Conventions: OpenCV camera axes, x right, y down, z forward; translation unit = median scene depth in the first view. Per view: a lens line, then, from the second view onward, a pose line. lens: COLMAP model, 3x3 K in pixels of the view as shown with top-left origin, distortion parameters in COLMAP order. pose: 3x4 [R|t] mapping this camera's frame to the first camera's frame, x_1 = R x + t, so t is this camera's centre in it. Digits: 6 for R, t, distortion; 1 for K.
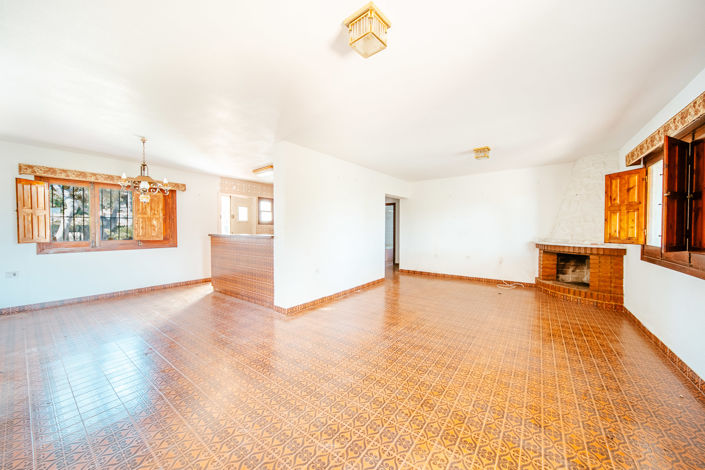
lens RADIAL K [[253.4, 0, 354.9], [0, 253.4, 234.2], [0, 0, 1]] dist [0.000125, -0.000137]
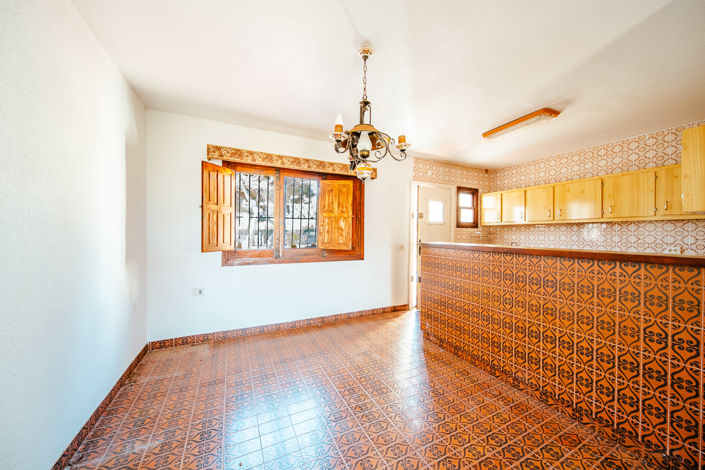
lens RADIAL K [[253.4, 0, 354.9], [0, 253.4, 234.2], [0, 0, 1]] dist [0.000125, -0.000137]
pose [[0.890707, 0.011192, -0.454440, -0.451305], [-0.019881, 0.999699, -0.014346, -0.009414], [0.454143, 0.021813, 0.890662, 0.406351]]
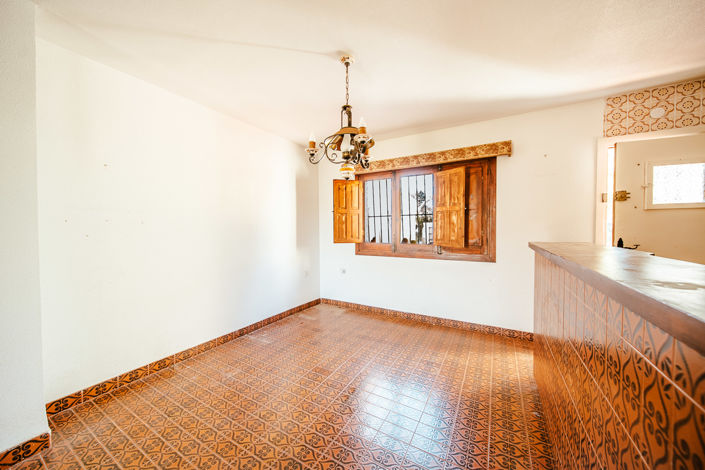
lens RADIAL K [[253.4, 0, 354.9], [0, 253.4, 234.2], [0, 0, 1]] dist [0.000125, -0.000137]
pose [[0.105347, 0.020988, -0.994214, -0.214013], [-0.019862, 0.999622, 0.018997, -0.015216], [0.994237, 0.017746, 0.105724, 0.709275]]
